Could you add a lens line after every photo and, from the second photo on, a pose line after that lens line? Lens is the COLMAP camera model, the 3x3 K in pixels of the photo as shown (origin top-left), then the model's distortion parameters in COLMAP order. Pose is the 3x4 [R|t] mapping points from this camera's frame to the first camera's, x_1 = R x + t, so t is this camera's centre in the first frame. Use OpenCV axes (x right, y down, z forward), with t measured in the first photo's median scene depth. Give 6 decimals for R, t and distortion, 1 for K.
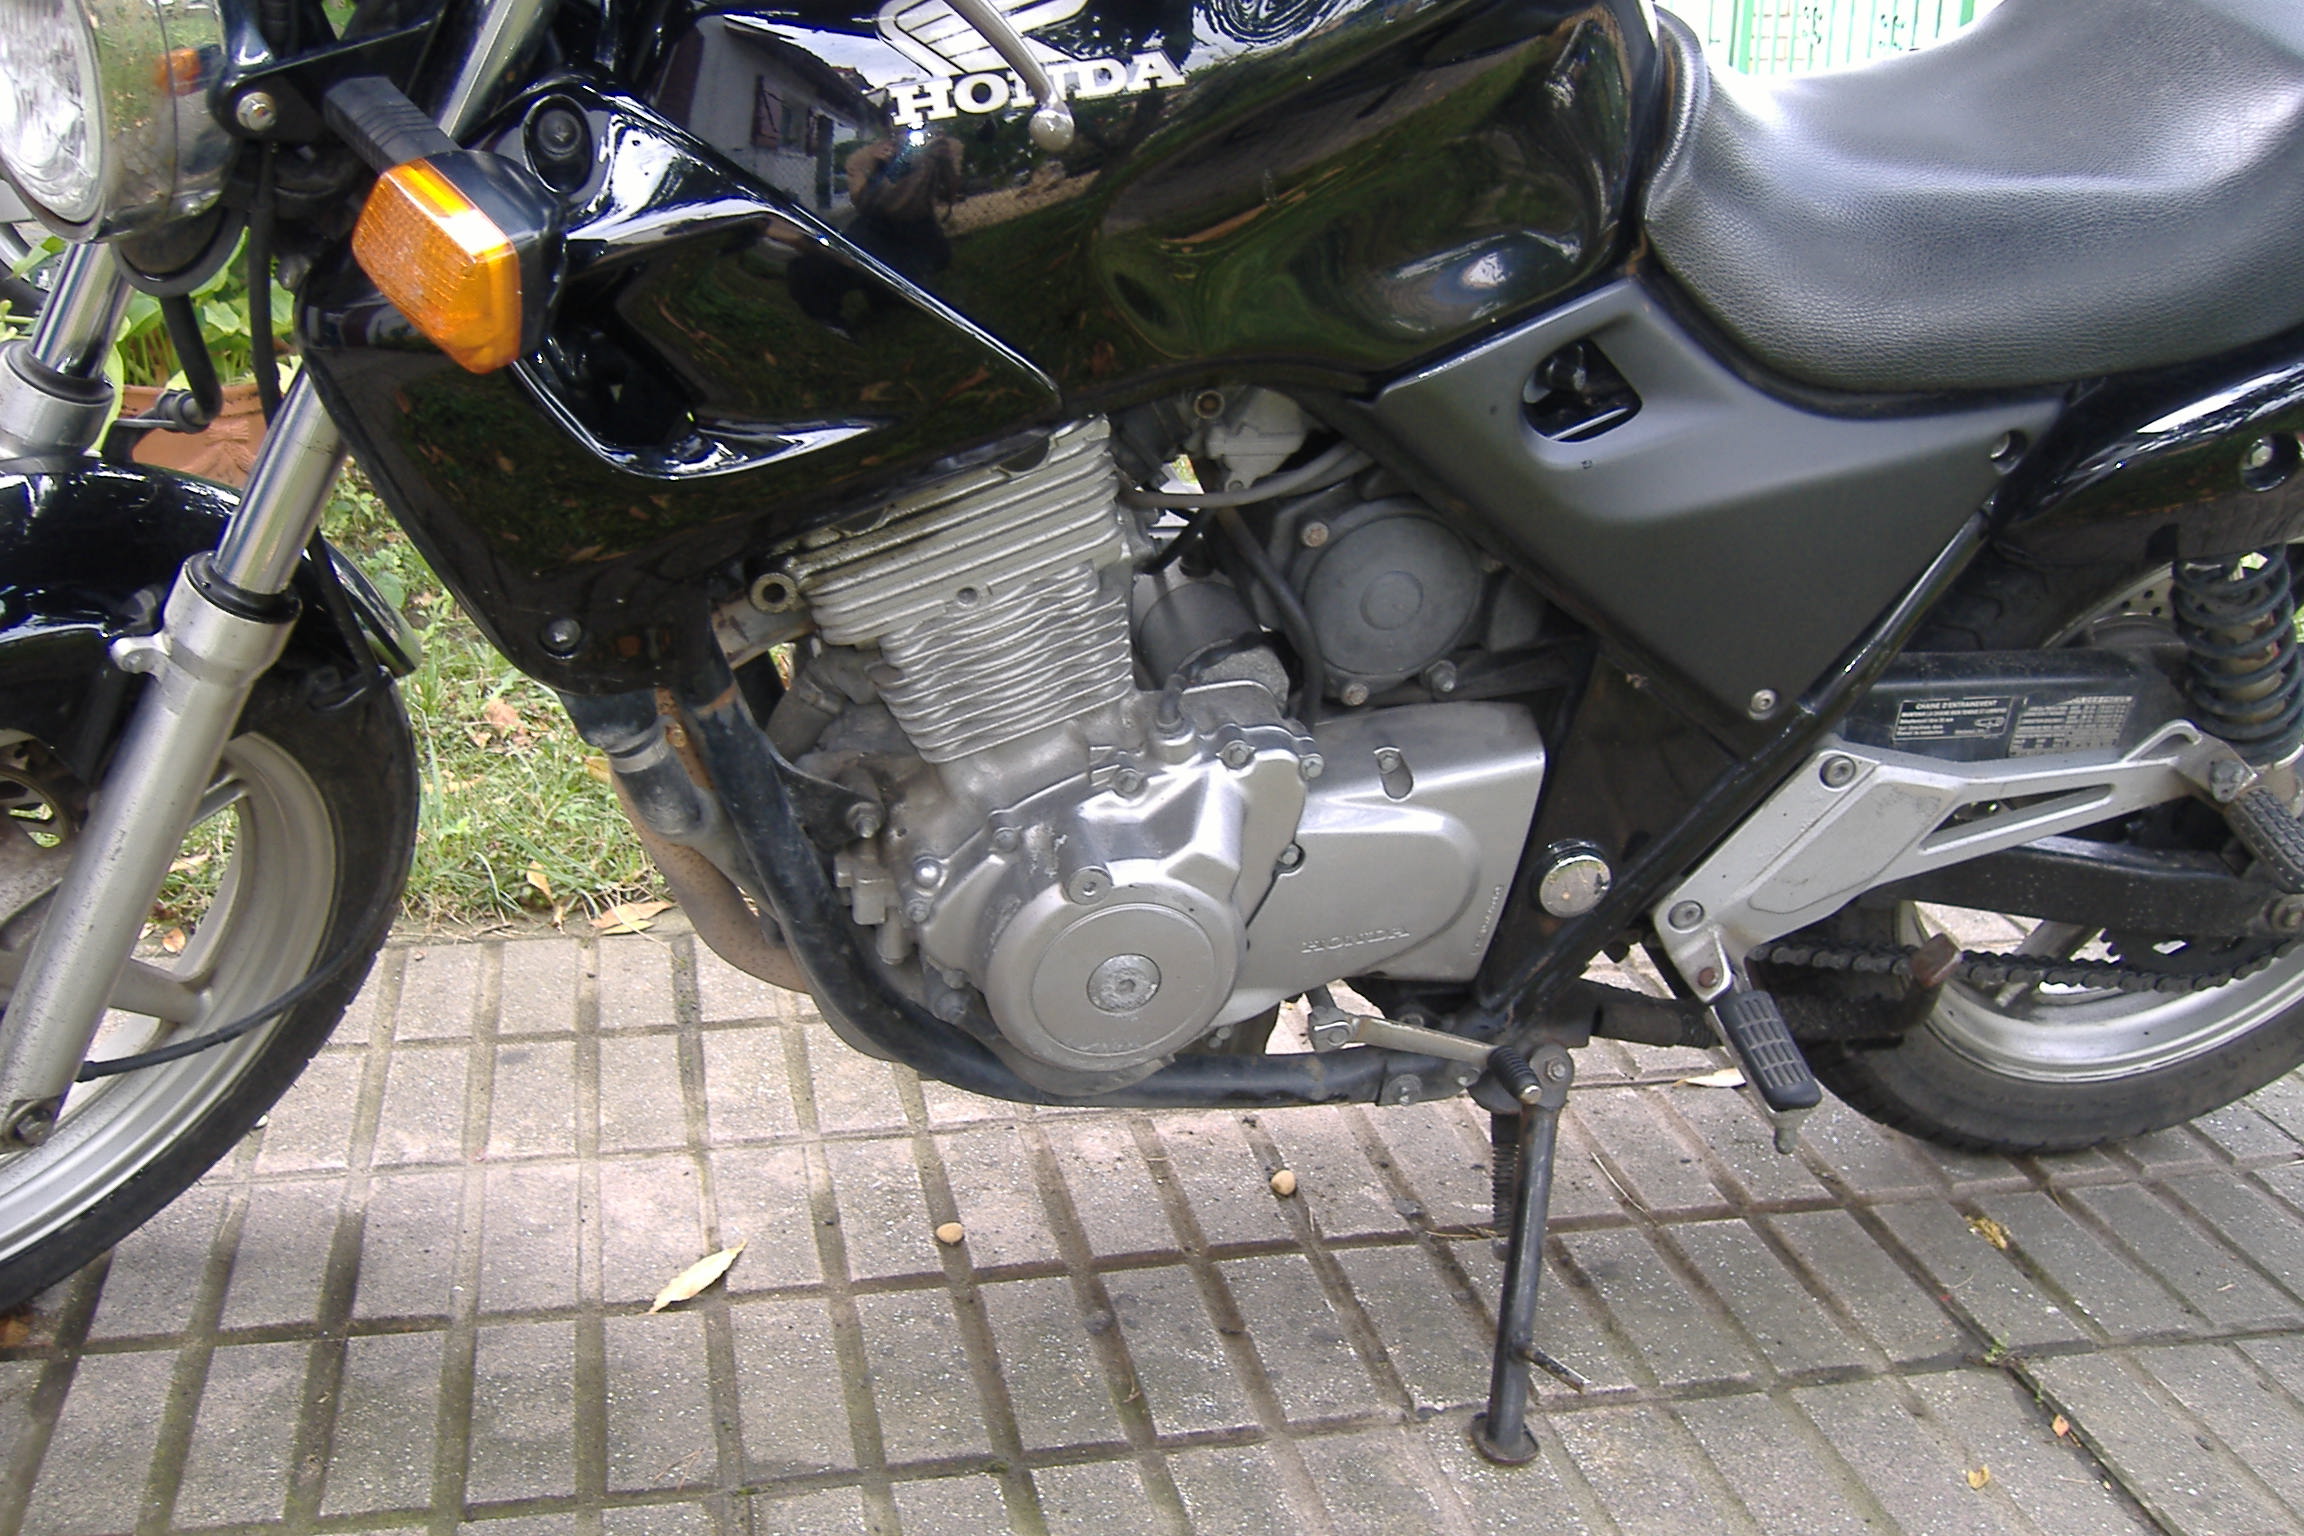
lens RADIAL K [[2405.6, 0, 1152.0], [0, 2405.6, 768.0], [0, 0, 1]] dist [-0.074988, 0.026192]
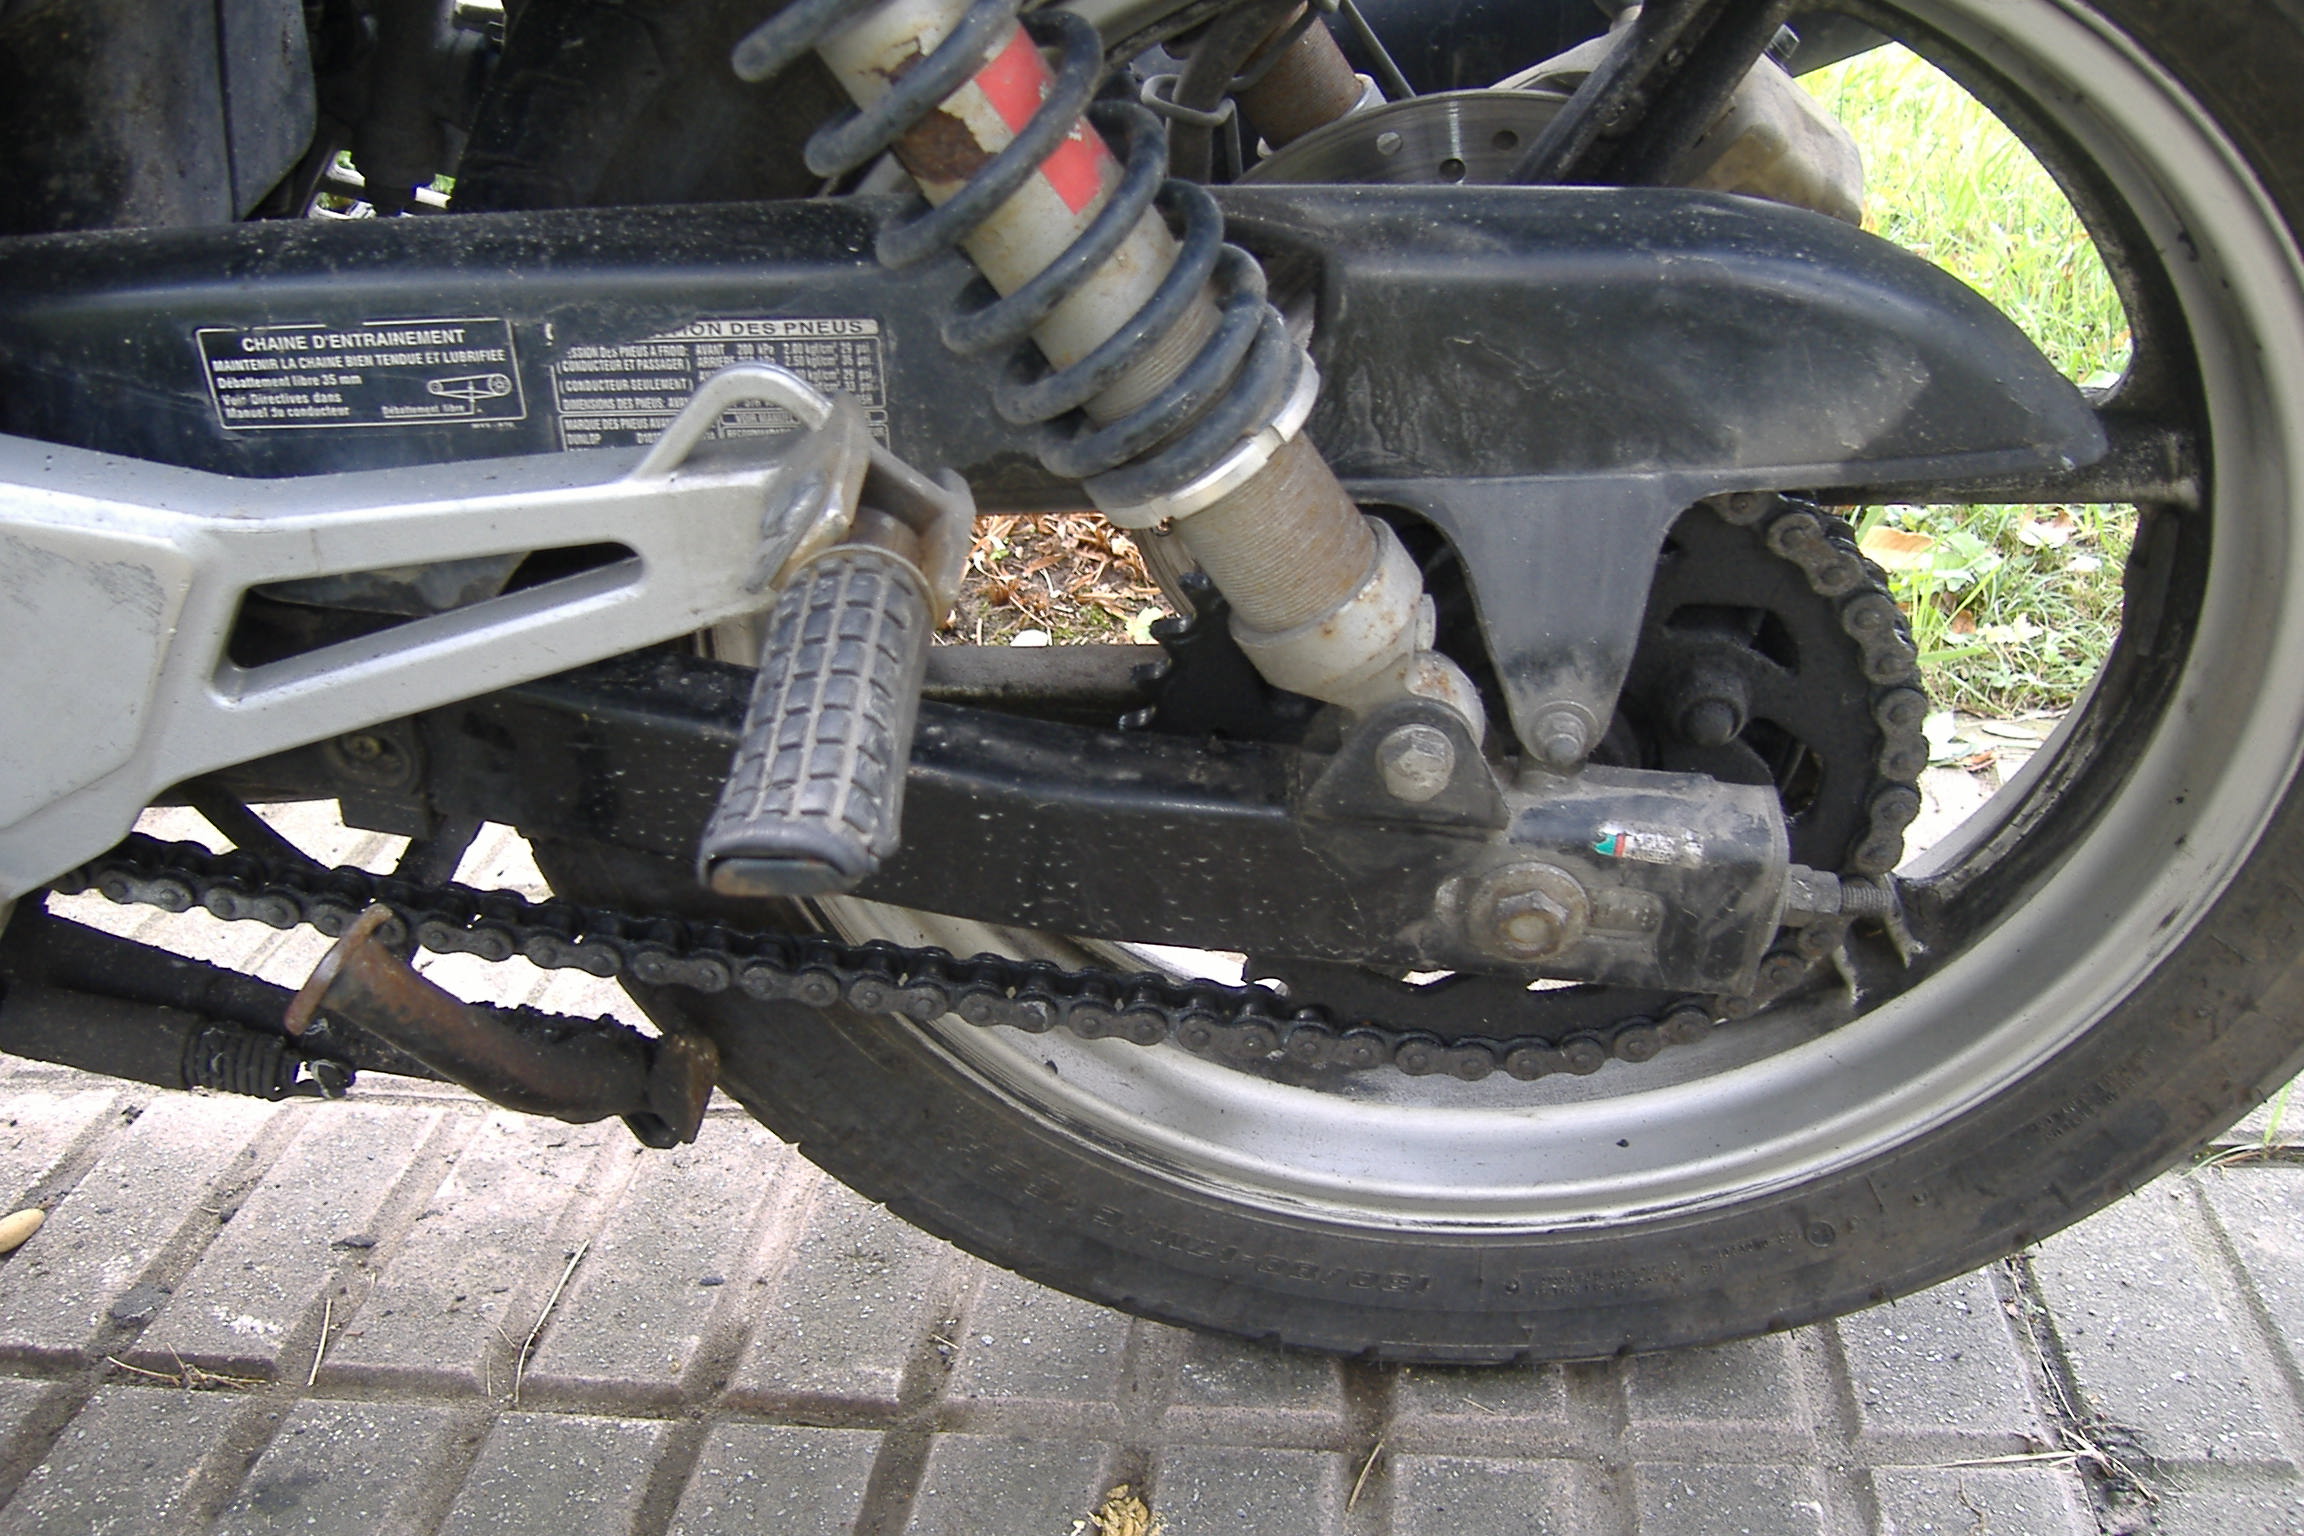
lens RADIAL K [[2405.6, 0, 1152.0], [0, 2405.6, 768.0], [0, 0, 1]] dist [-0.074988, 0.026192]
pose [[0.938665, 0.049097, -0.341317, 0.593852], [-0.027196, 0.997269, 0.068663, 0.013562], [0.343756, -0.055169, 0.937437, 0.661918]]
